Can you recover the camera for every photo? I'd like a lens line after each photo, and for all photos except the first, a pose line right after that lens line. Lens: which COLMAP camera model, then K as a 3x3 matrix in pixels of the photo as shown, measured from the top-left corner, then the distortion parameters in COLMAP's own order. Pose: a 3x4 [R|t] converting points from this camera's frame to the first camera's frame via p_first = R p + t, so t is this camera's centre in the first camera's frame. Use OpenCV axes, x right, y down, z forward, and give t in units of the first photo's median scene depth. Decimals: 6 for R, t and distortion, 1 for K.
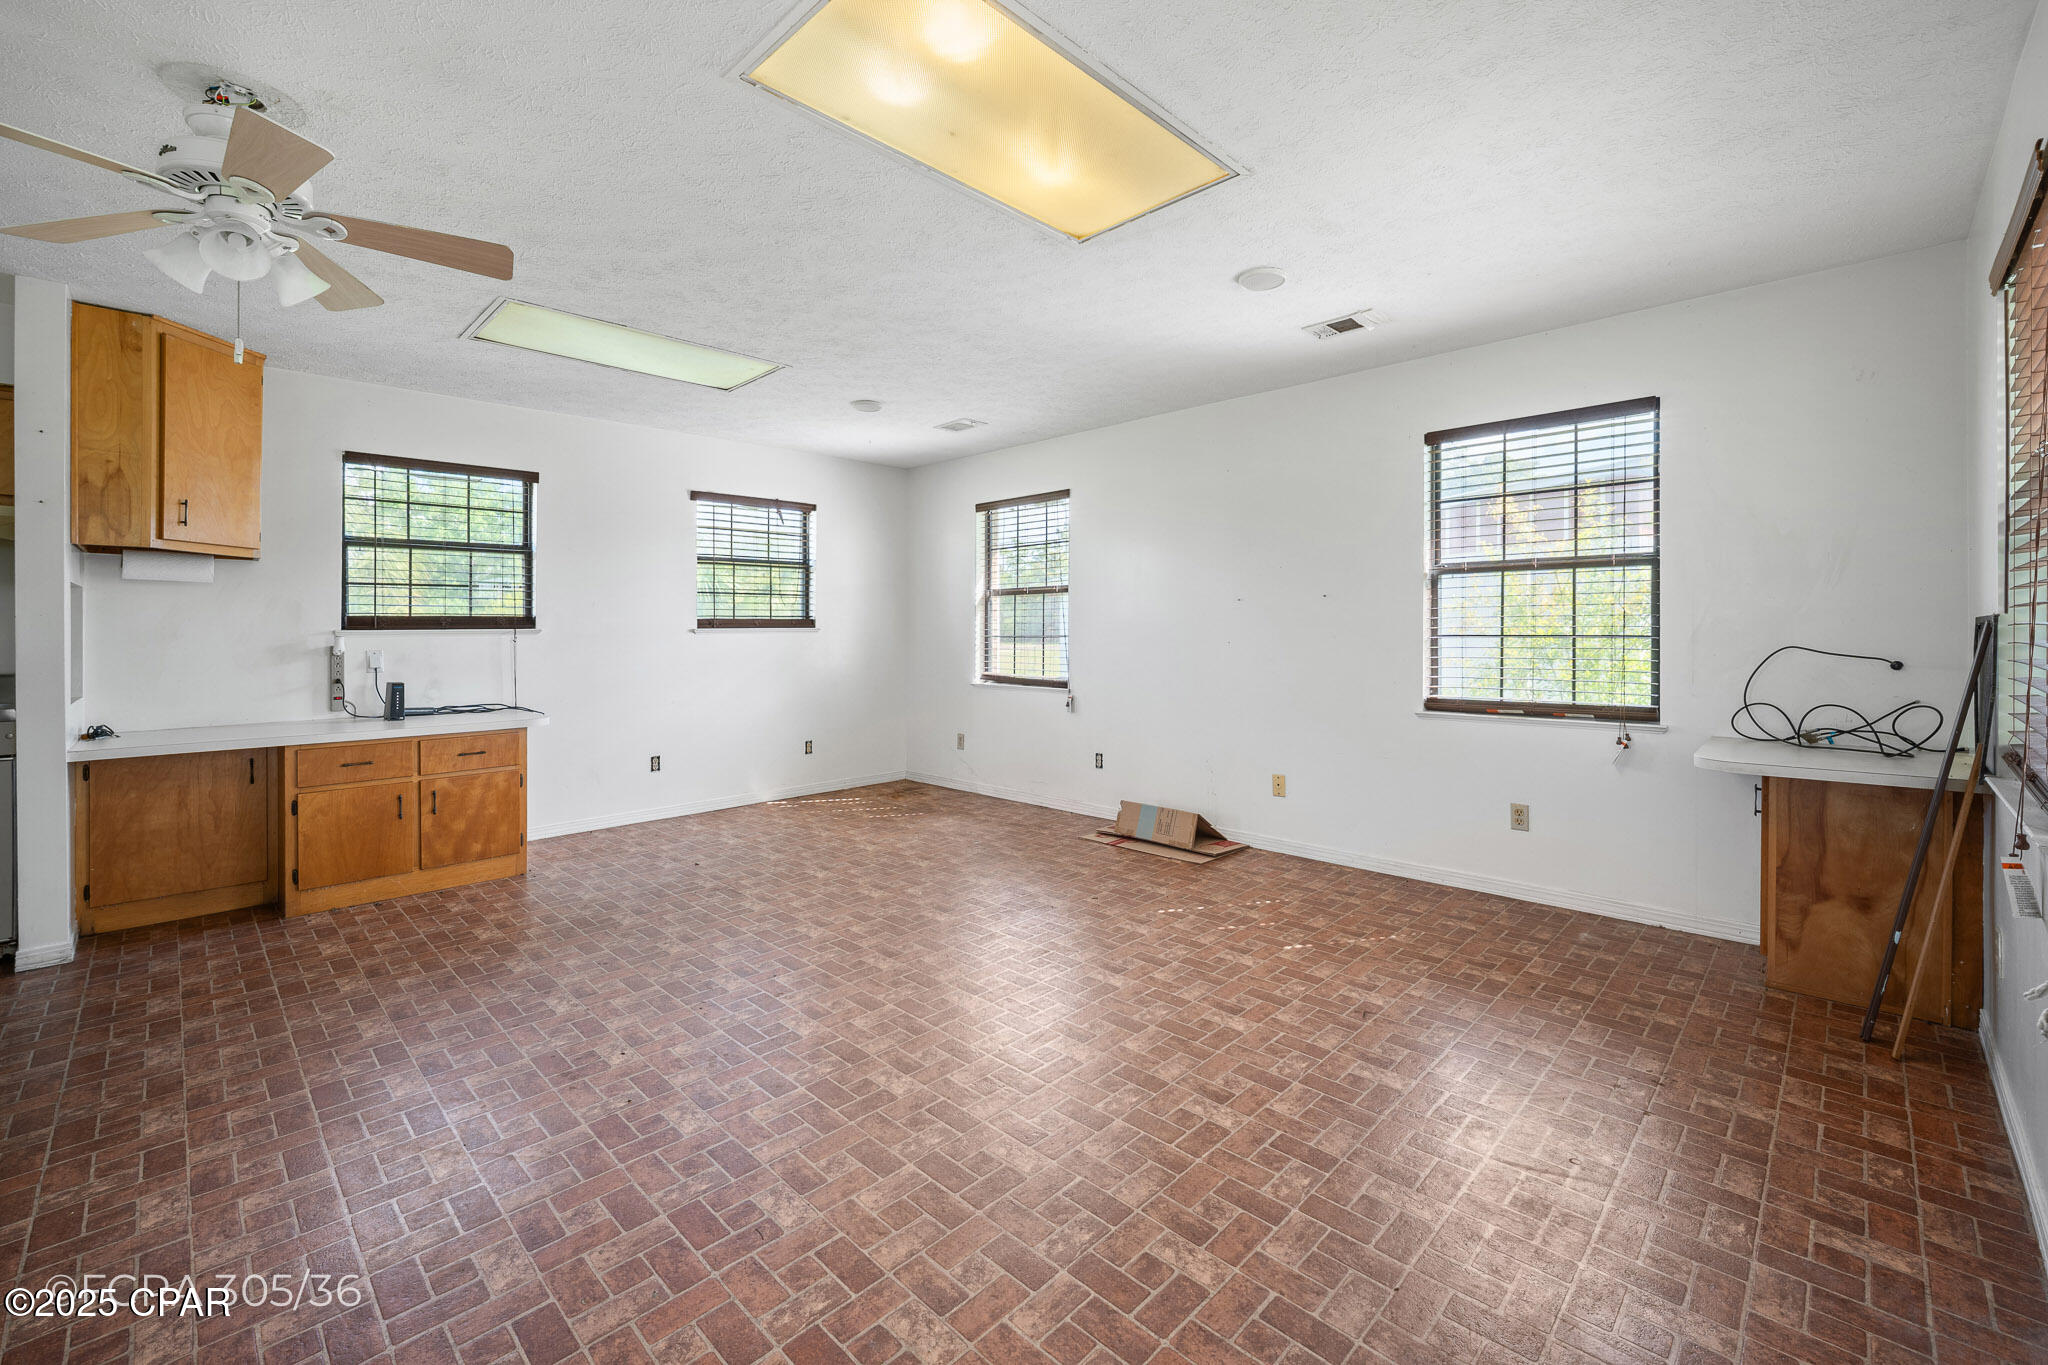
lens RADIAL K [[839.9, 0, 1012.9], [0, 839.9, 698.8], [0, 0, 1]] dist [-0.031941, 0.000244]
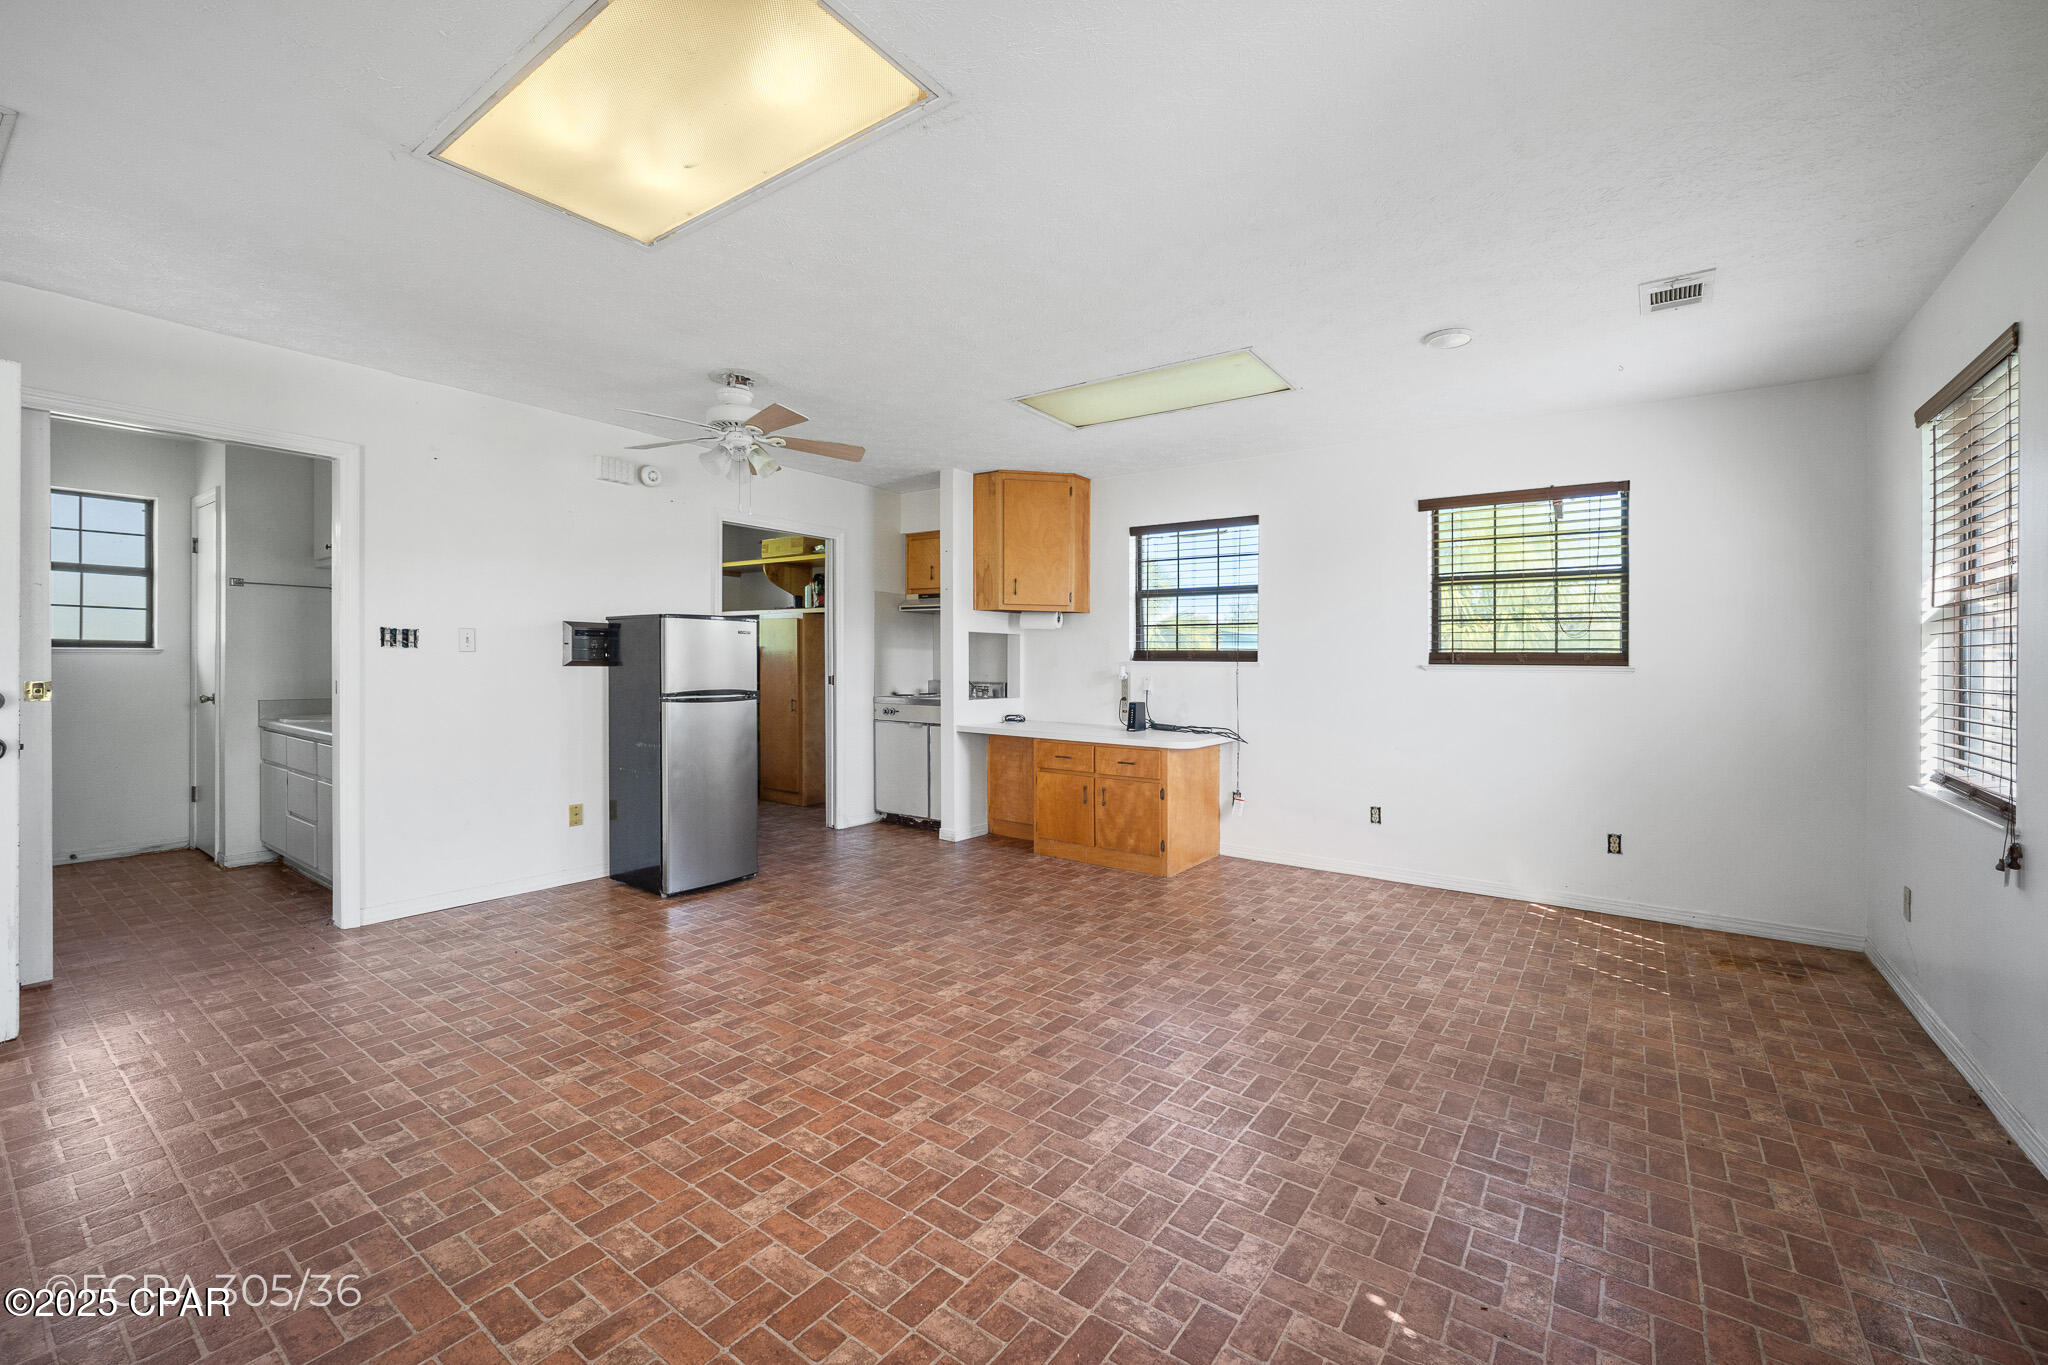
lens RADIAL K [[834.6, 0, 1016.5], [0, 834.6, 676.1], [0, 0, 1]] dist [0.002104, 0.000091]
pose [[0.147131, 0.023635, -0.988835, 0.482427], [-0.093927, 0.995531, 0.009820, -0.052279], [0.984647, 0.091433, 0.148693, 0.594126]]
